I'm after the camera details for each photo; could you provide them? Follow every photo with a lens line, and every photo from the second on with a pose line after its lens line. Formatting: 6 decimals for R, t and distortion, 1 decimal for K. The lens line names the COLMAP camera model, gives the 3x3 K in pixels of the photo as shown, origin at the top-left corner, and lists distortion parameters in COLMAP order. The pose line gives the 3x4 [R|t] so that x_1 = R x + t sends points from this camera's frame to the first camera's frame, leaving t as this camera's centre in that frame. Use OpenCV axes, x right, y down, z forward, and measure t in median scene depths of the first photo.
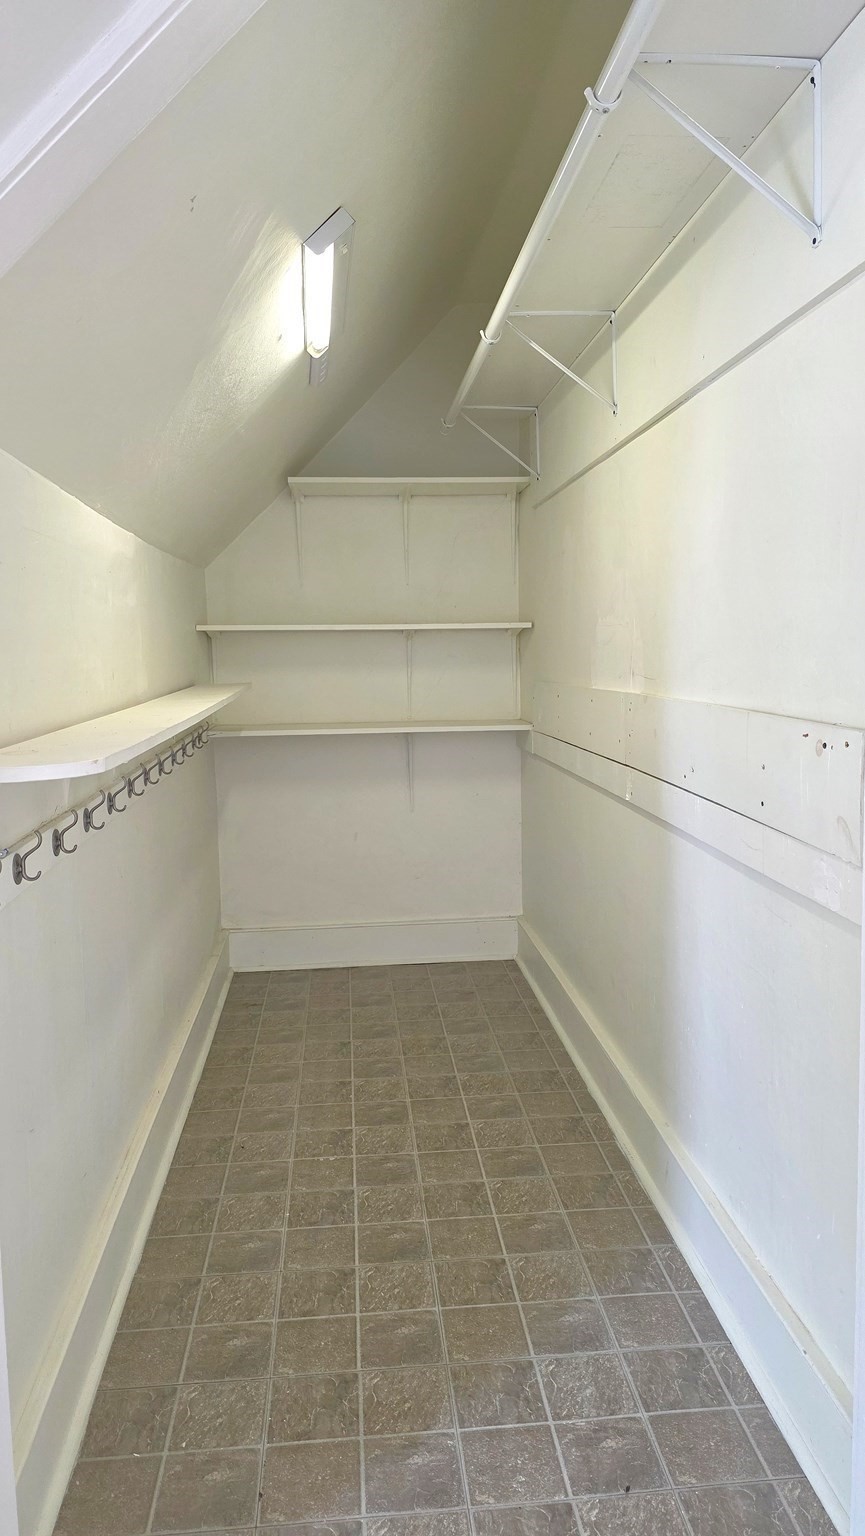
lens RADIAL K [[1070.7, 0, 432.5], [0, 1070.7, 768.0], [0, 0, 1]] dist [0.004737, 0.001580]
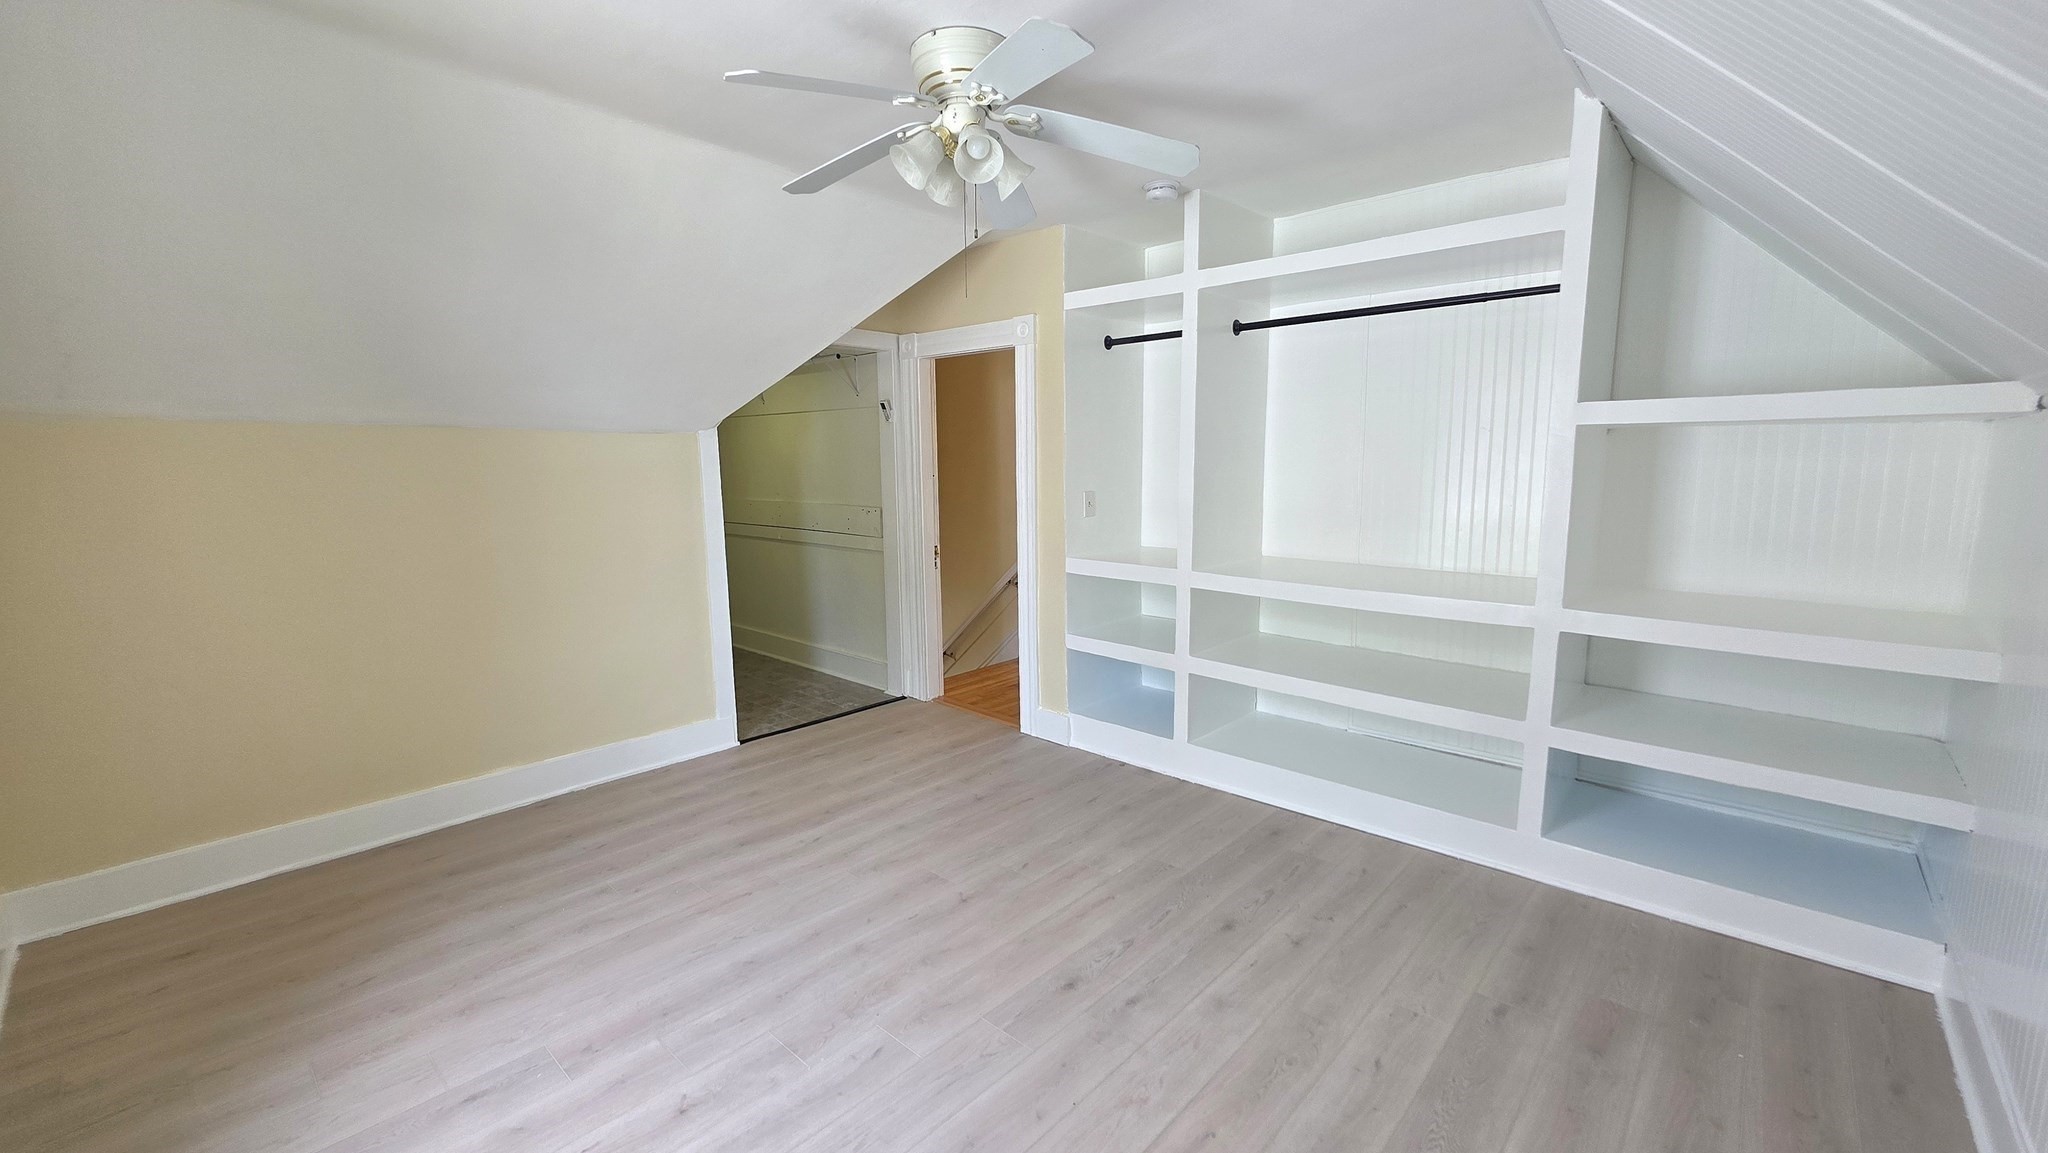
lens RADIAL K [[825.3, 0, 1015.4], [0, 825.3, 566.5], [0, 0, 1]] dist [0.002441, -0.002087]
pose [[0.735120, -0.074611, 0.673818, -0.782874], [0.069278, 0.996990, 0.034814, 0.064631], [-0.674388, 0.021088, 0.738076, -0.996206]]
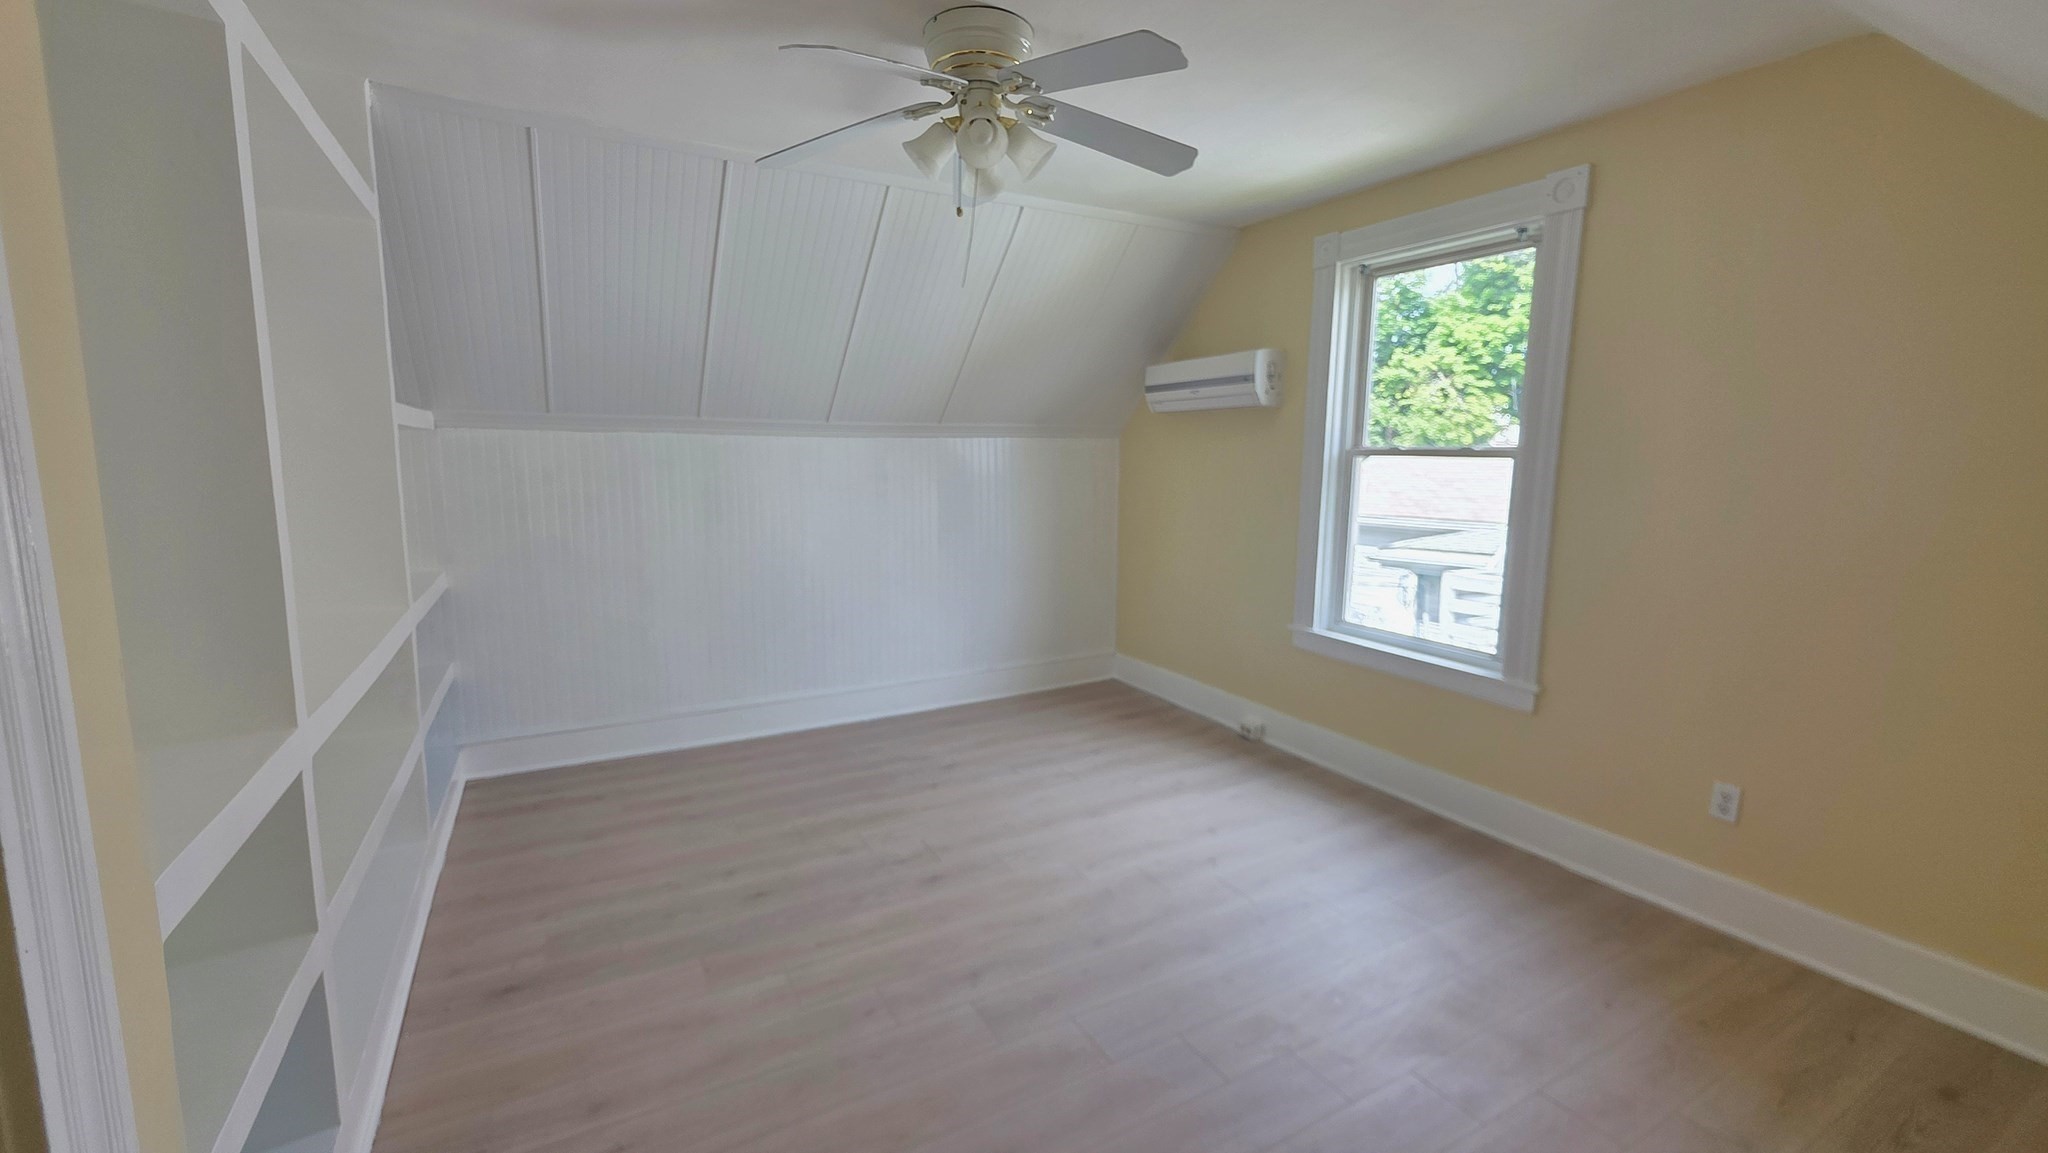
lens RADIAL K [[825.3, 0, 1015.4], [0, 825.3, 566.5], [0, 0, 1]] dist [0.002441, -0.002087]
pose [[-0.912662, 0.069097, -0.402832, 0.059937], [-0.033258, 0.969782, 0.241694, -0.110925], [0.407359, 0.233983, -0.882786, 0.413364]]
